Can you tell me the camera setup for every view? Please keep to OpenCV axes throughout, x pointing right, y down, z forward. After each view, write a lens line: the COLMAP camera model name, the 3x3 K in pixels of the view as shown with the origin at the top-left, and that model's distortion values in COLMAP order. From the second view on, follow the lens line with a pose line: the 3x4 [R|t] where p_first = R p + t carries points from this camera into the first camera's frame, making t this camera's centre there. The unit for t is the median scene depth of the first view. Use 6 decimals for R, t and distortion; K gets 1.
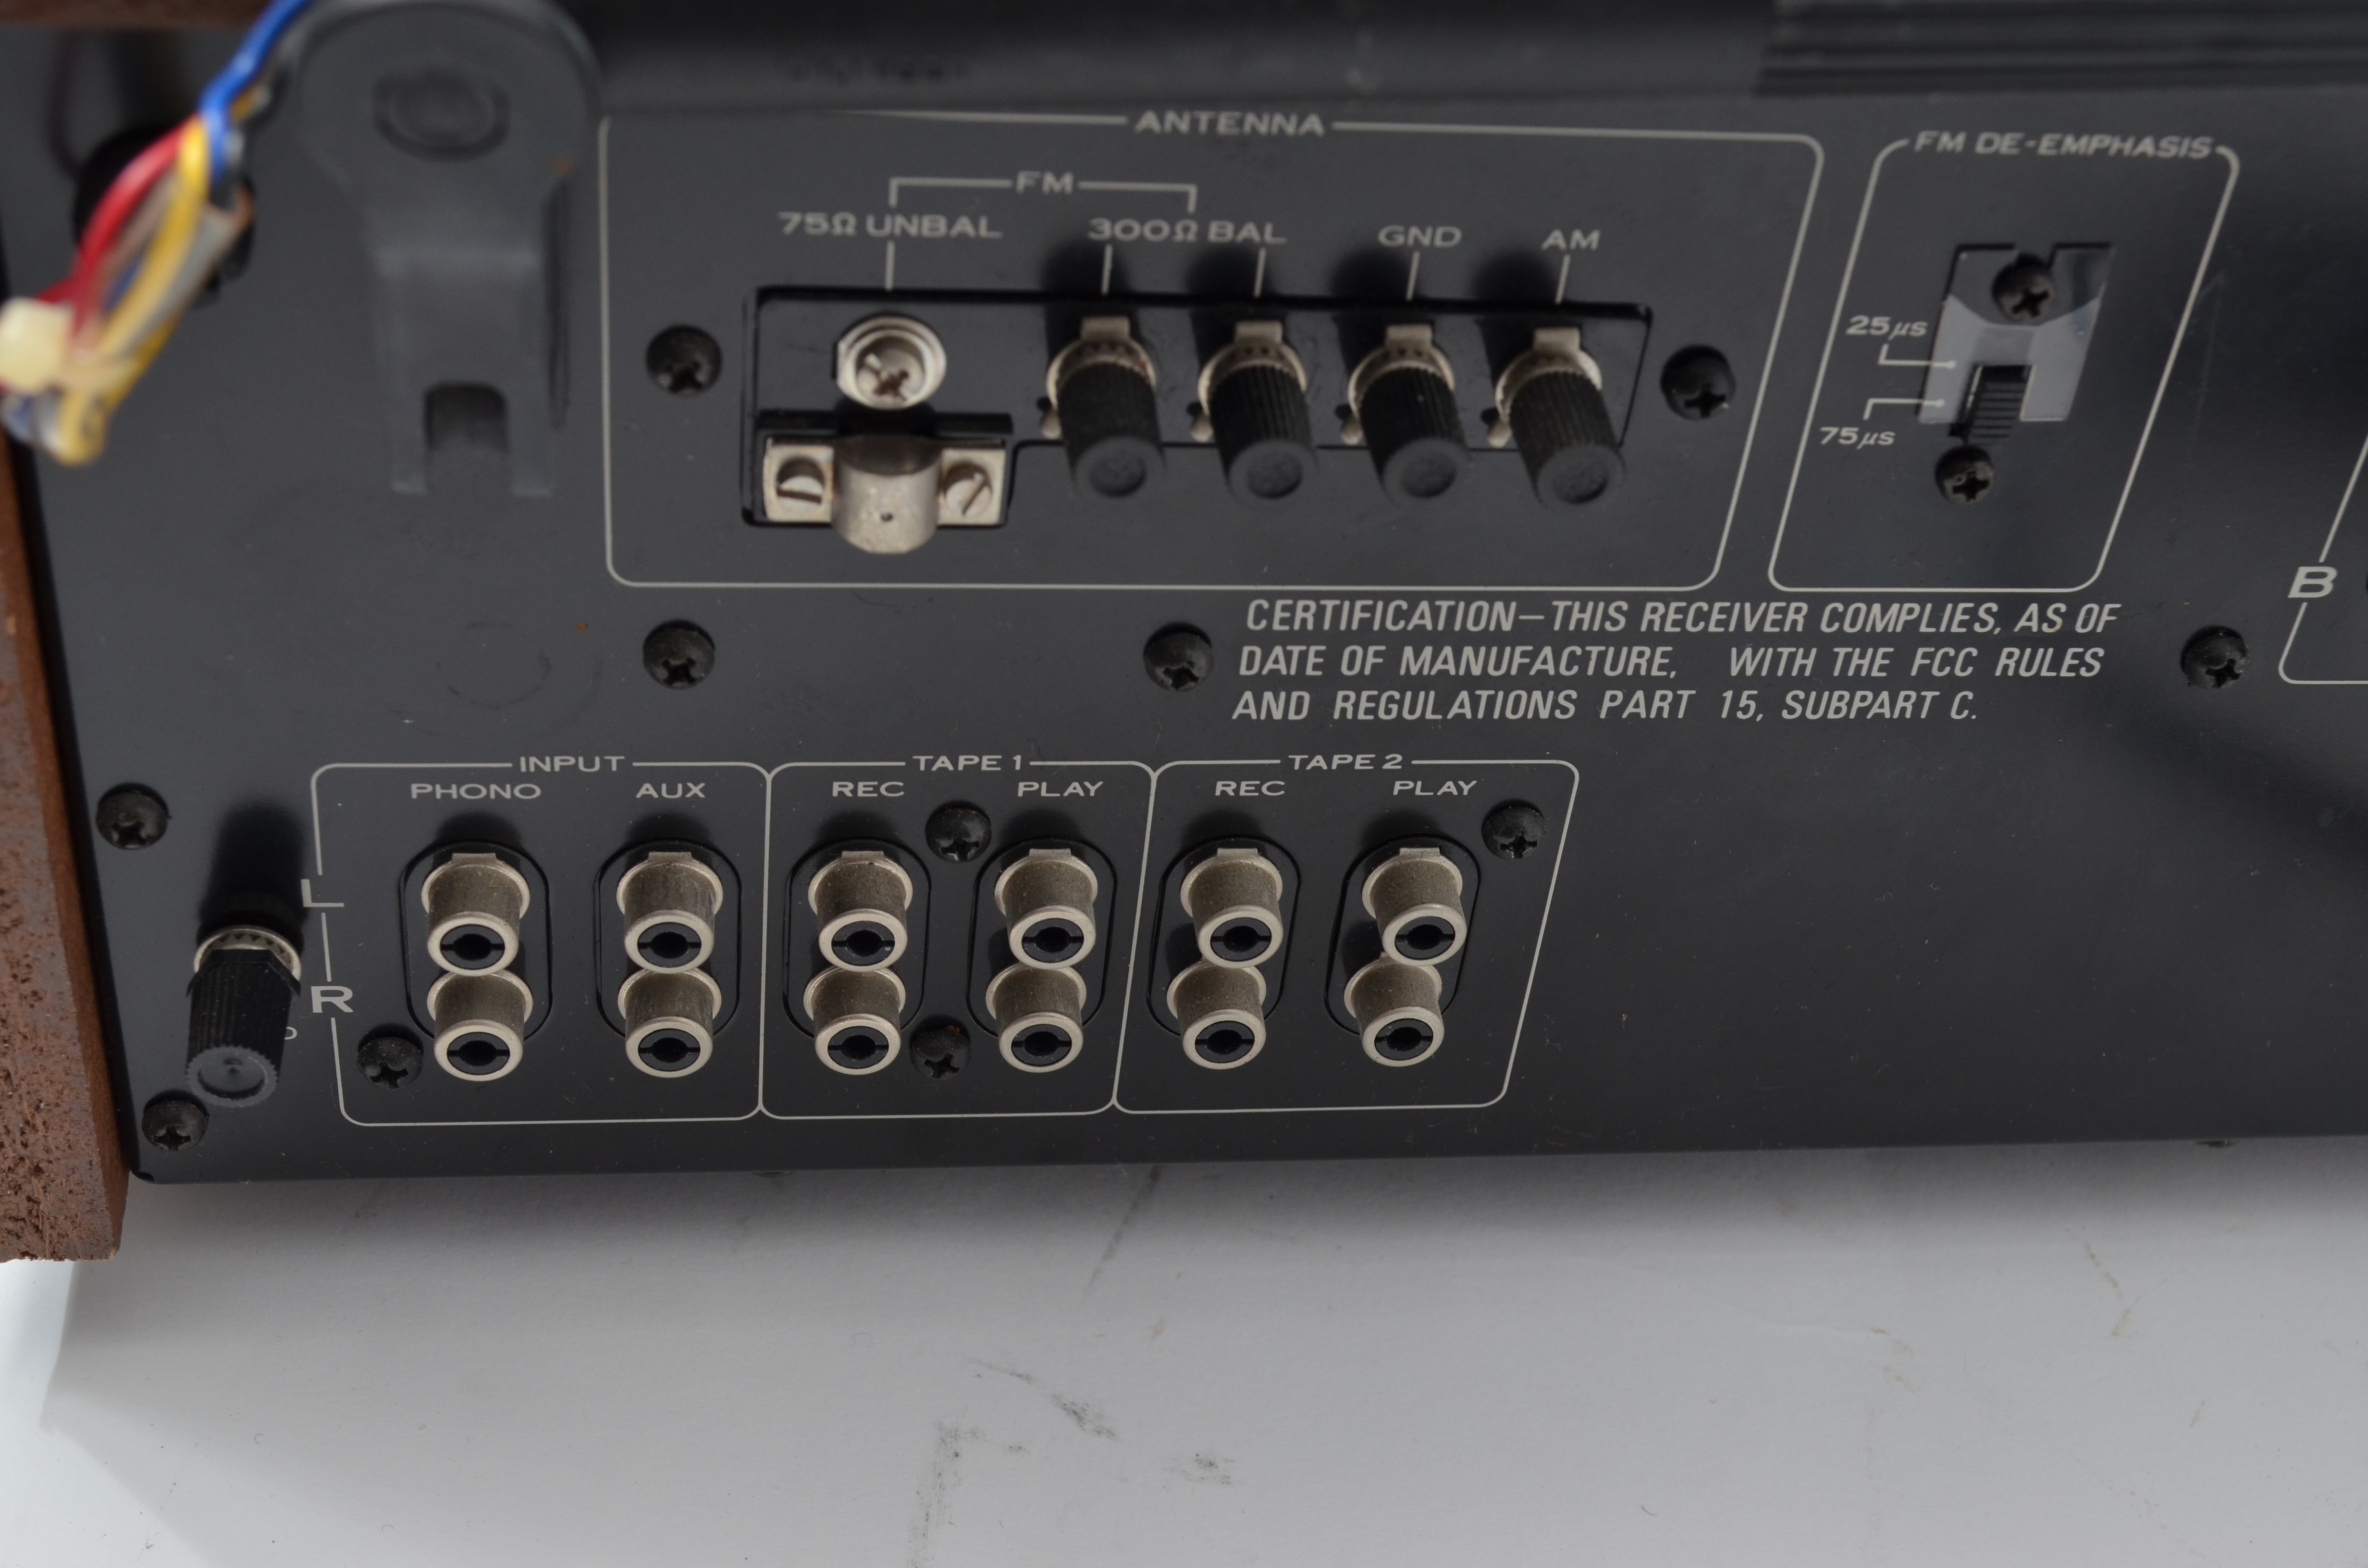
lens RADIAL K [[3440.3, 0, 1180.4], [0, 3440.3, 788.6], [0, 0, 1]] dist [-0.028253, 0.000000]
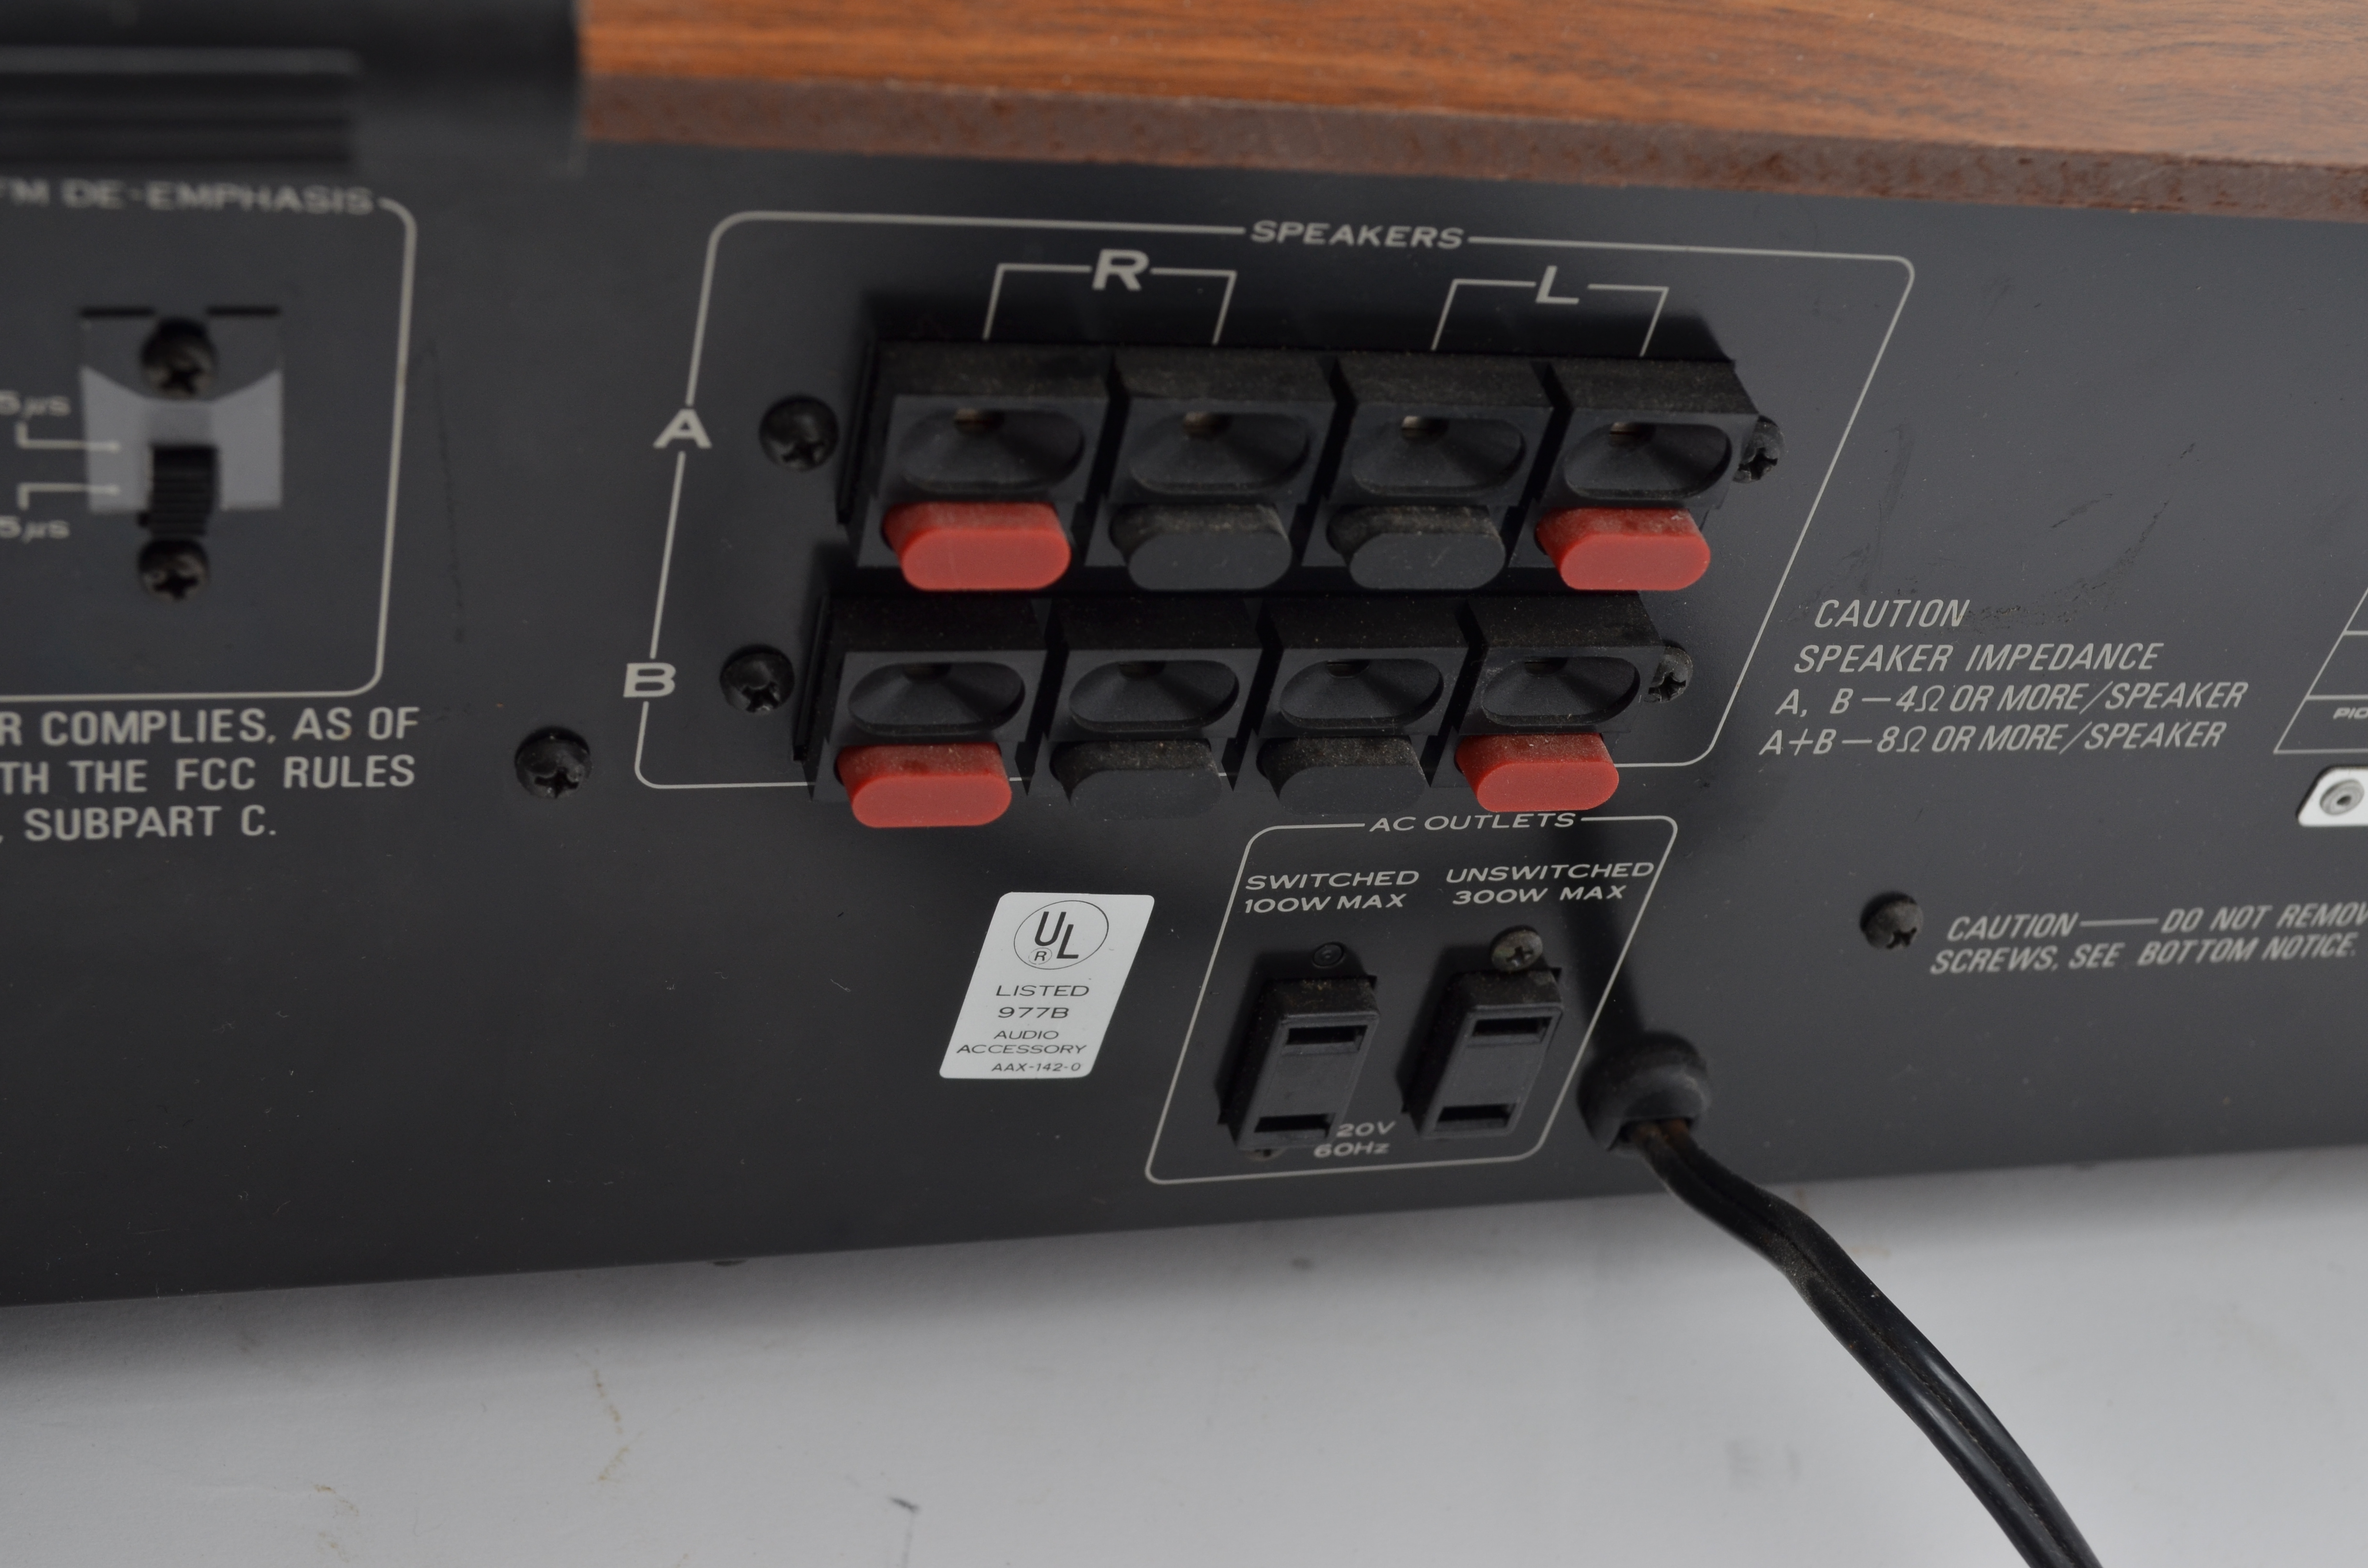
lens RADIAL K [[3440.3, 0, 1191.3], [0, 3440.3, 782.8], [0, 0, 1]] dist [-0.028253, 0.000000]
pose [[0.983360, -0.008032, 0.181488, 0.310336], [0.000051, 0.999034, 0.043938, -0.073266], [-0.181666, -0.043198, 0.982411, 0.116854]]
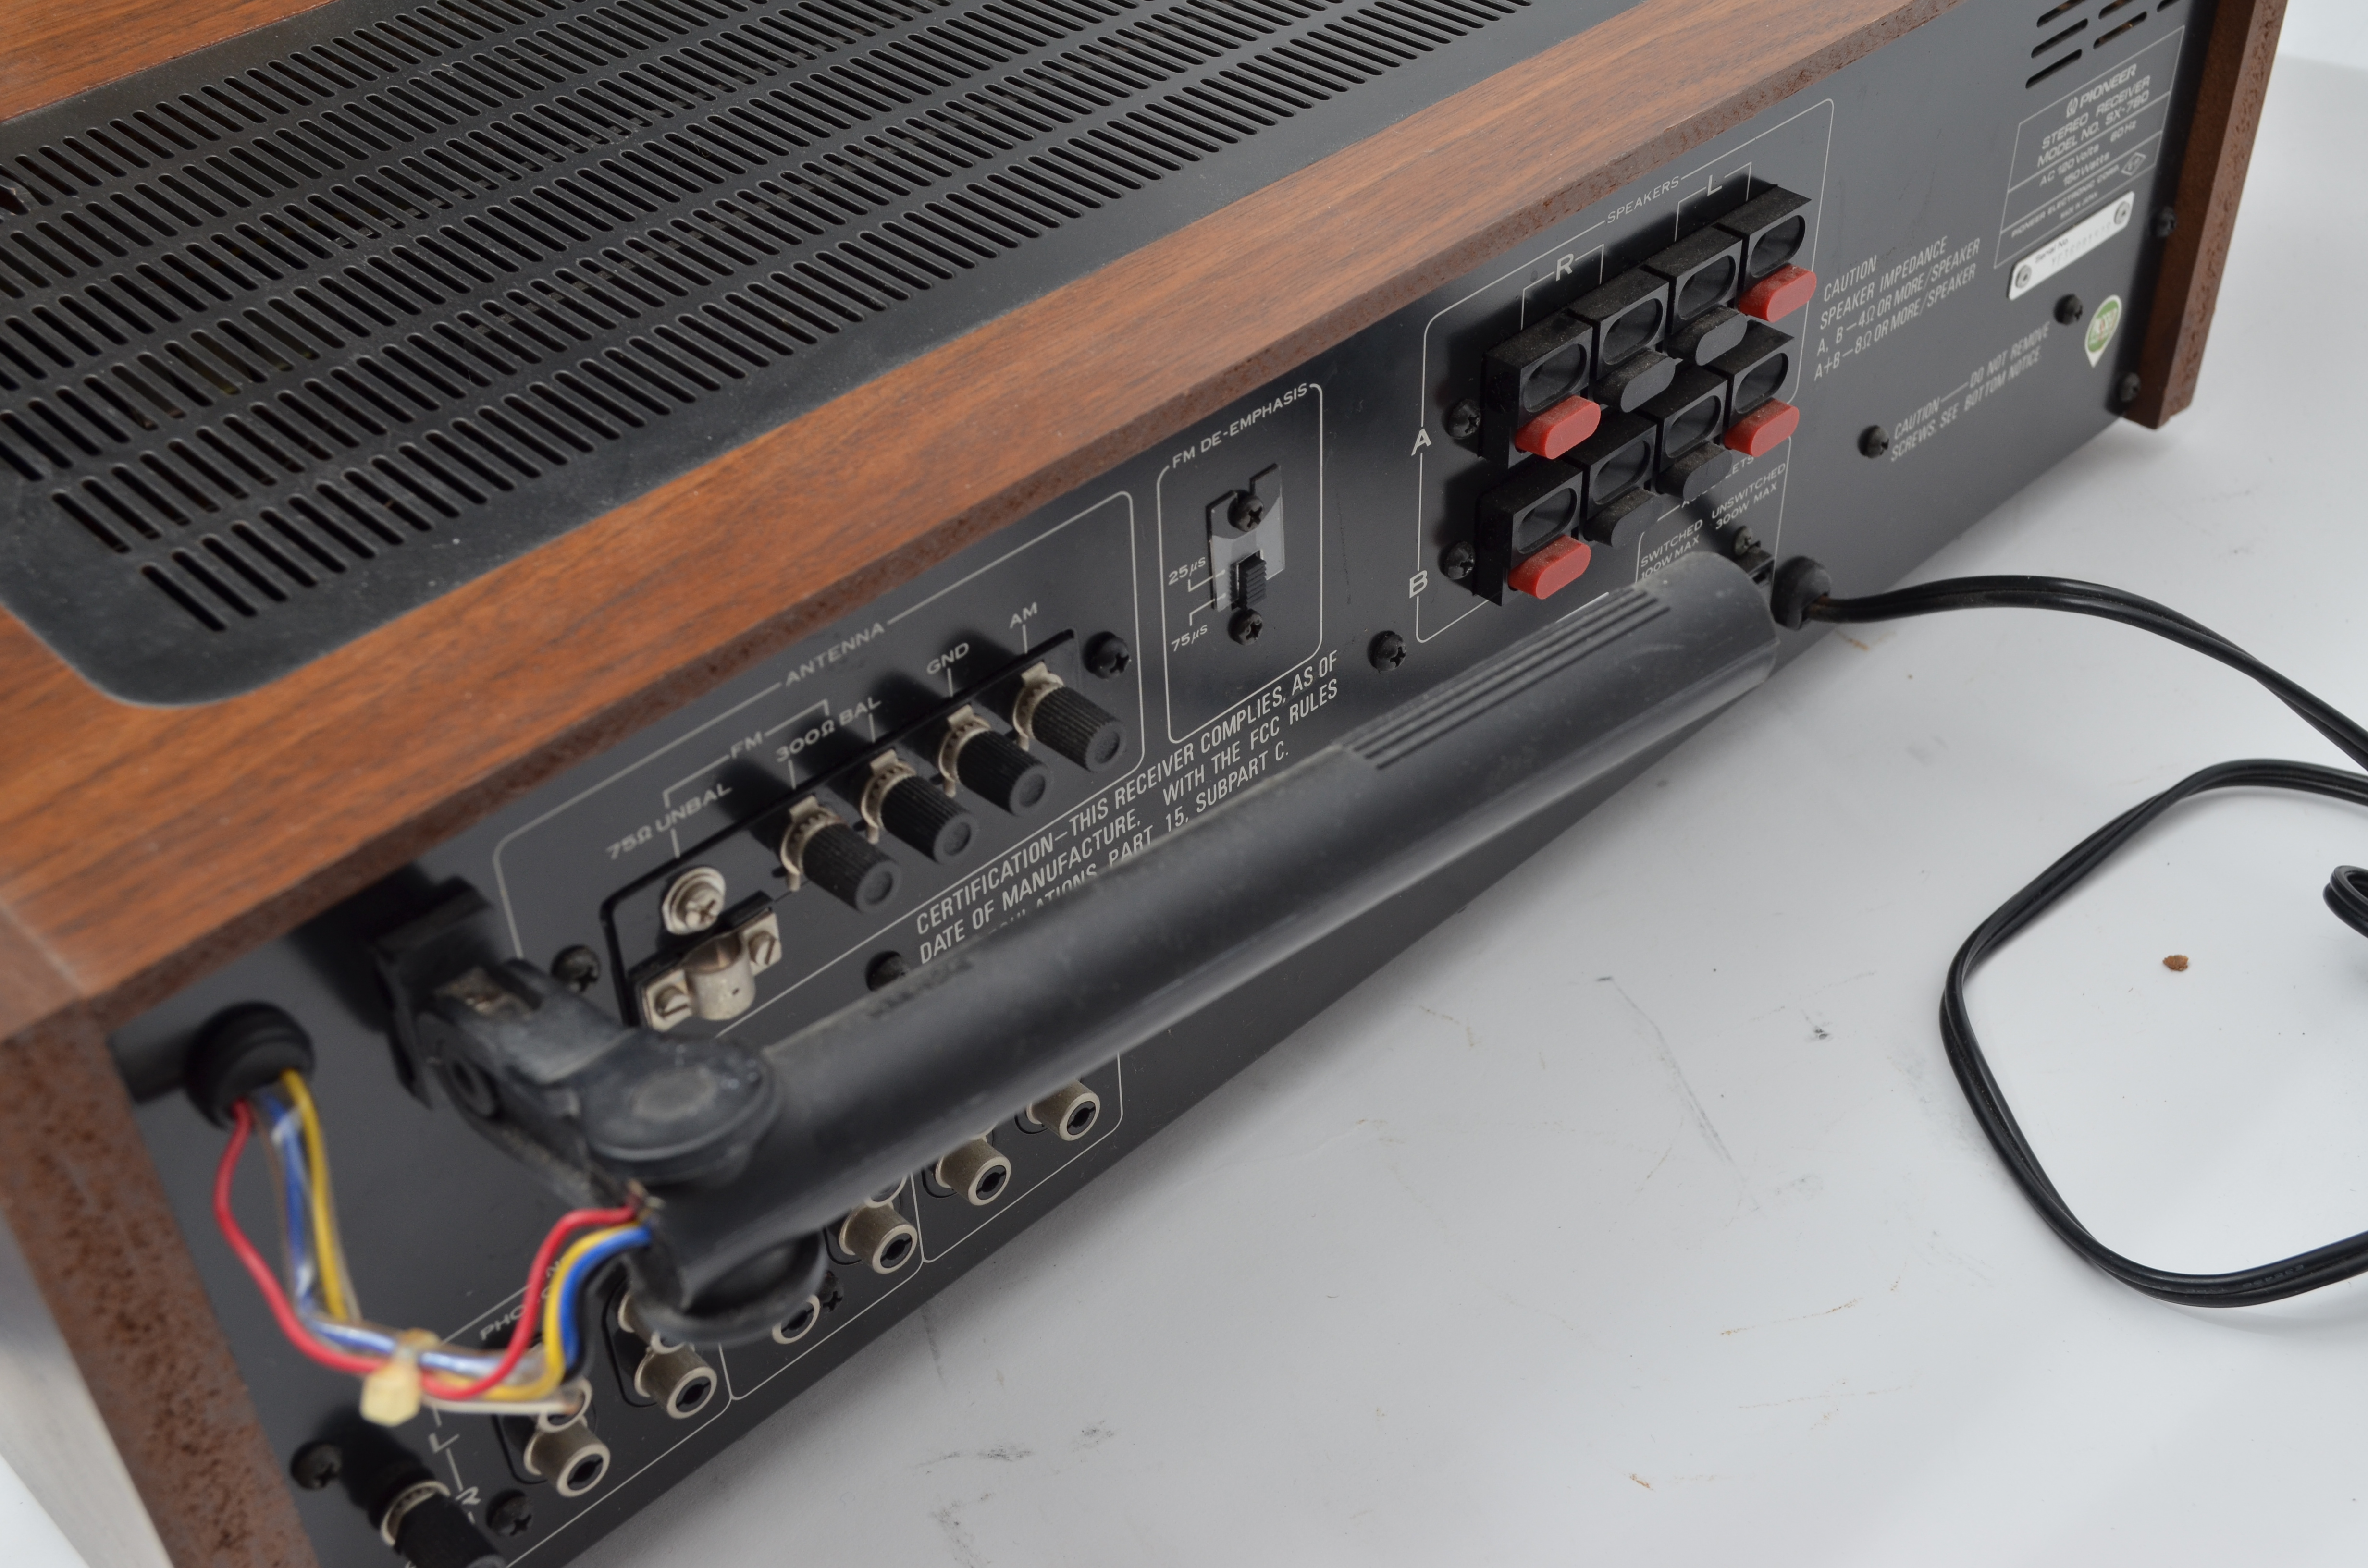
lens RADIAL K [[2688.1, 0, 1190.3], [0, 2688.1, 777.6], [0, 0, 1]] dist [-0.055487, 0.000000]
pose [[0.787035, -0.481263, 0.385955, -0.299369], [0.483222, 0.869851, 0.099272, -0.161327], [-0.383499, 0.108372, 0.917161, -0.128231]]
